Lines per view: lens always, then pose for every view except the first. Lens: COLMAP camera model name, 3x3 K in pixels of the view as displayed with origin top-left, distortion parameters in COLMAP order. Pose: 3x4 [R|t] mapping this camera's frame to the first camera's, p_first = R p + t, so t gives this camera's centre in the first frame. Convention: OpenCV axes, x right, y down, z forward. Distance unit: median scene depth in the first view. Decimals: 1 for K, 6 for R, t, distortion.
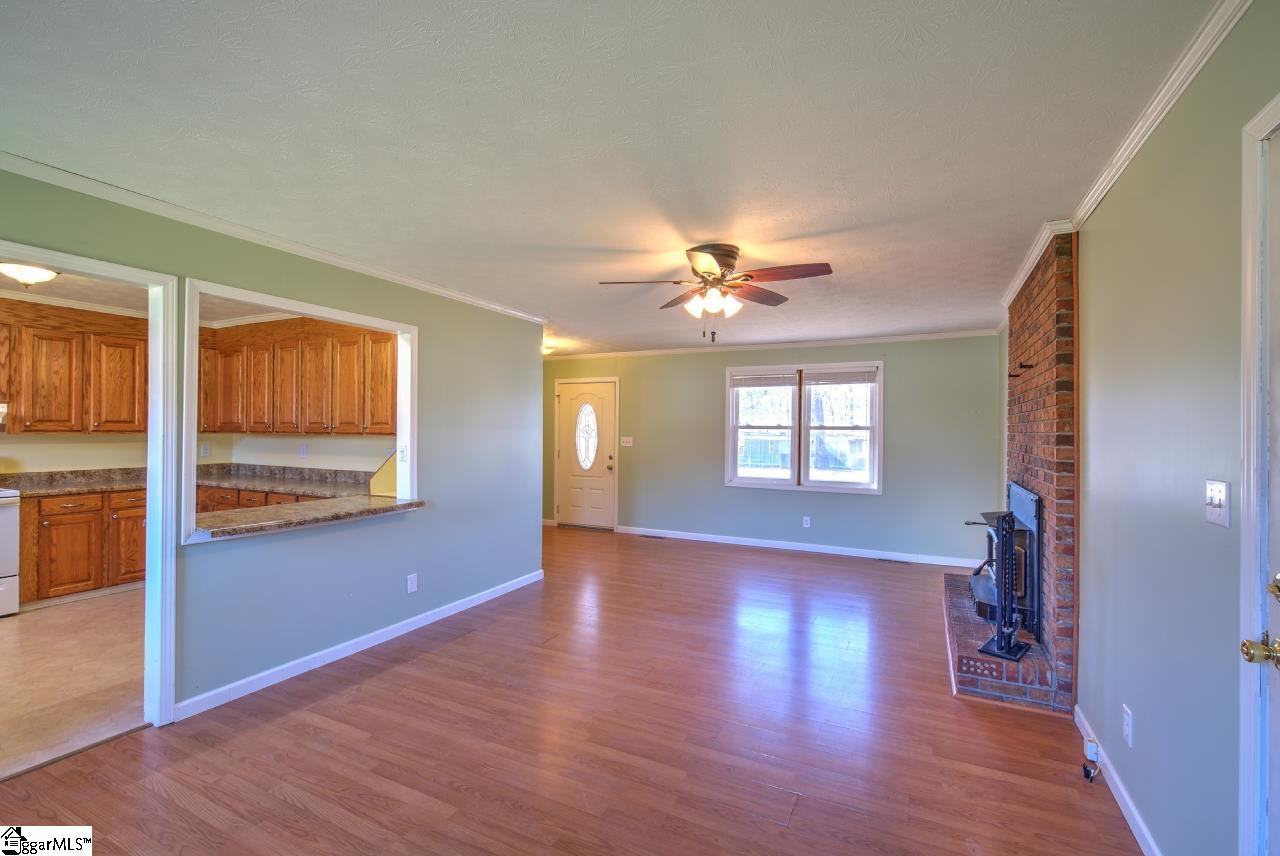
lens RADIAL K [[558.6, 0, 643.0], [0, 558.6, 427.9], [0, 0, 1]] dist [0.002264, -0.000370]
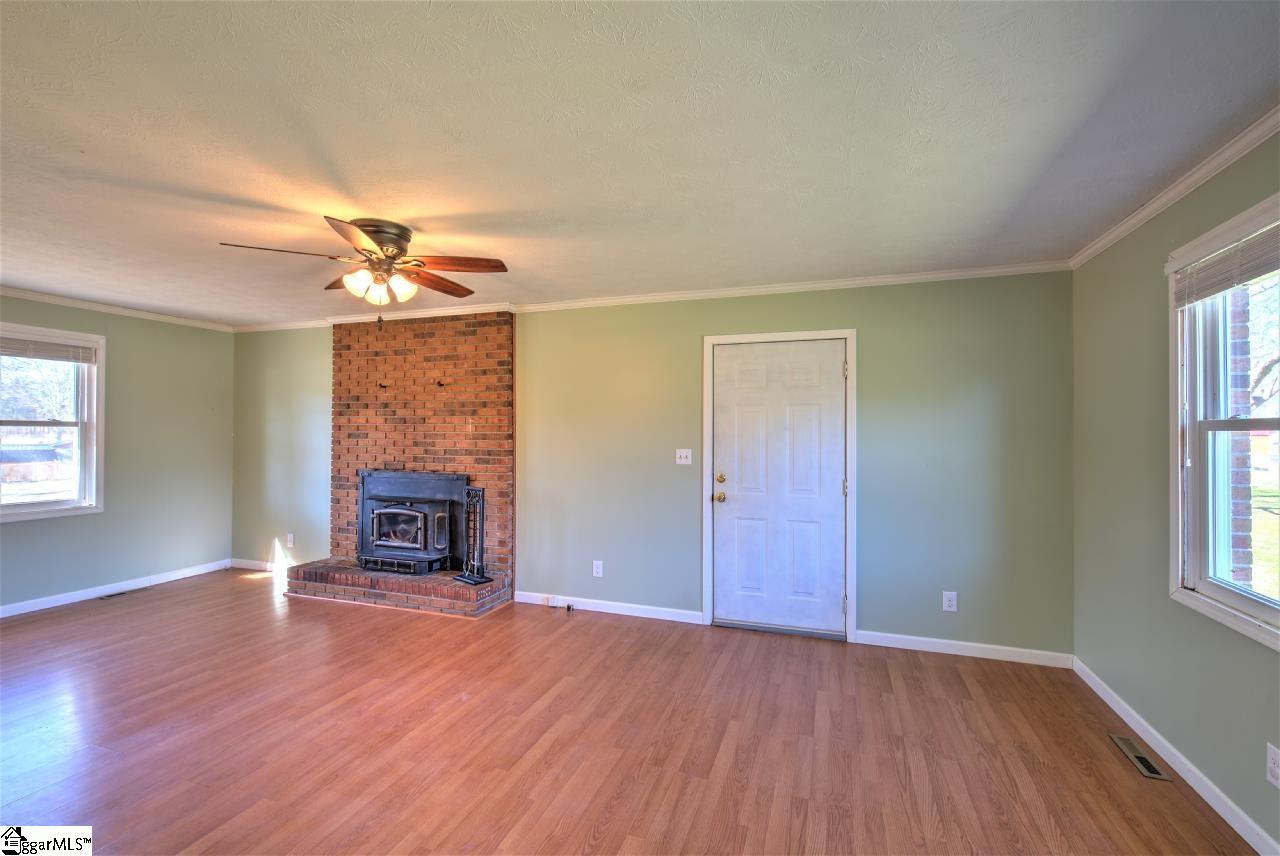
lens RADIAL K [[558.6, 0, 642.7], [0, 558.6, 429.4], [0, 0, 1]] dist [0.002264, -0.000370]
pose [[-0.128435, -0.000396, 0.991718, -1.541496], [-0.013478, 0.999908, -0.001347, -0.004586], [-0.991626, -0.013539, -0.128428, 1.341128]]
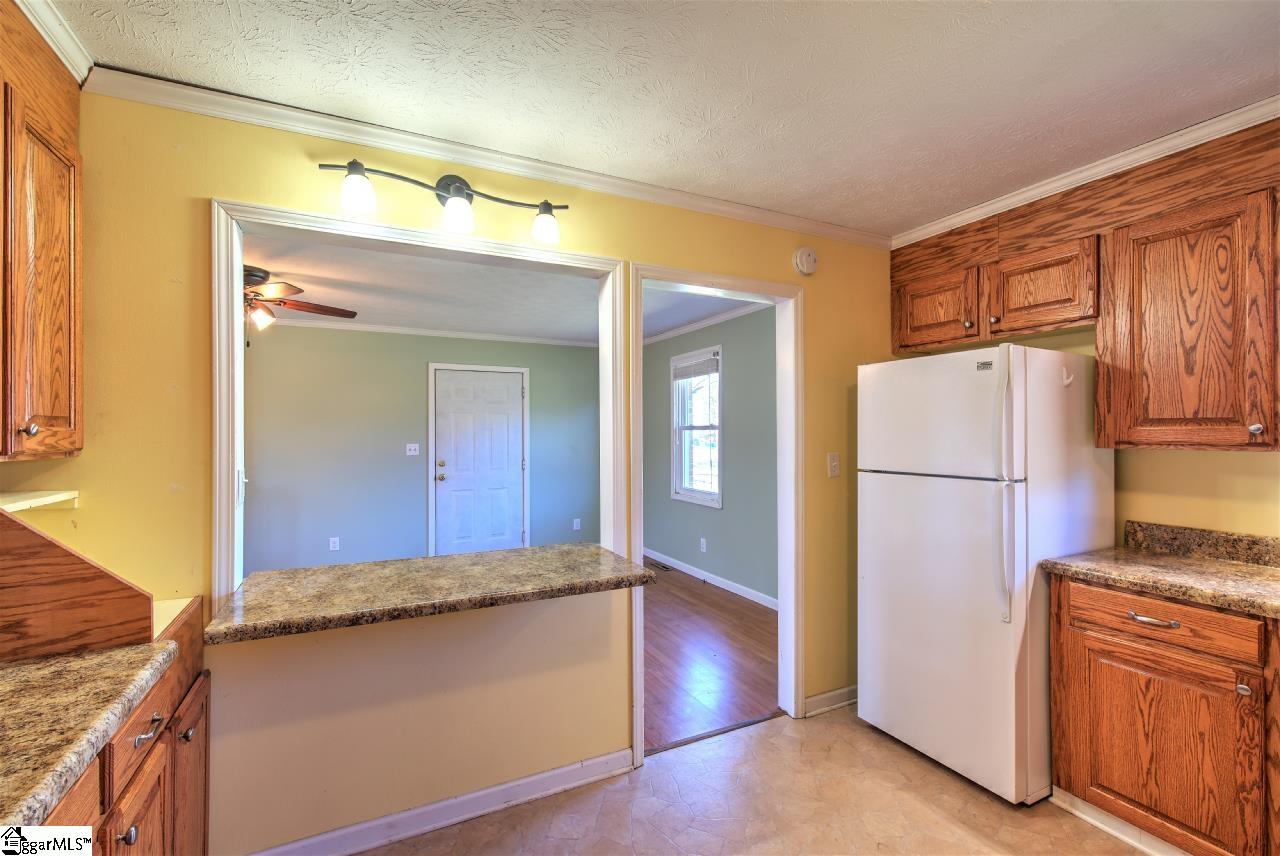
lens RADIAL K [[558.6, 0, 640.9], [0, 558.6, 426.0], [0, 0, 1]] dist [0.002264, -0.000370]
pose [[-0.805225, 0.000829, 0.592969, -1.543364], [-0.008484, 0.999881, -0.012919, -0.004571], [-0.592909, -0.015434, -0.805122, 1.345015]]
